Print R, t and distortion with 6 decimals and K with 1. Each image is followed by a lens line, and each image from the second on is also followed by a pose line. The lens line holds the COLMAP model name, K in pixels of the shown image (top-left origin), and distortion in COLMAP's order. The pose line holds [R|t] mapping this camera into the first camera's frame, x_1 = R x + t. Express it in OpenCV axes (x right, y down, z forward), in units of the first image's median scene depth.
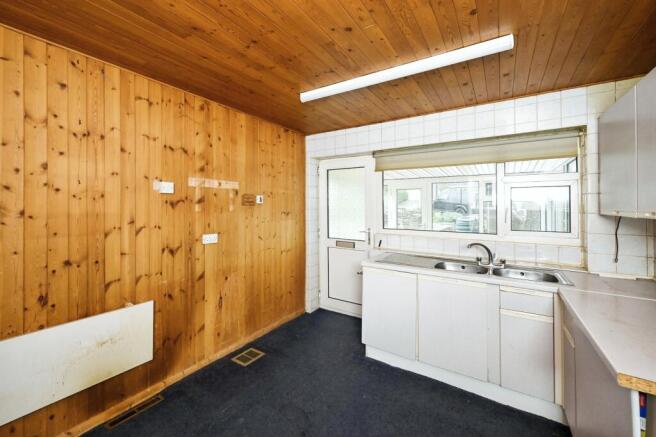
lens RADIAL K [[266.5, 0, 328.3], [0, 266.5, 205.9], [0, 0, 1]] dist [0.000549, 0.000067]
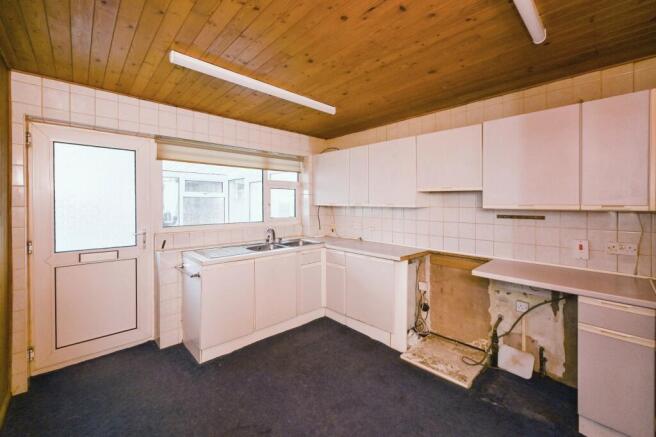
lens RADIAL K [[267.5, 0, 329.1], [0, 267.5, 201.7], [0, 0, 1]] dist [0.000305, -0.000012]
pose [[0.237433, 0.000592, 0.971404, -0.529667], [0.001392, 0.999999, -0.000950, 0.004991], [-0.971403, 0.001578, 0.237432, 0.282422]]
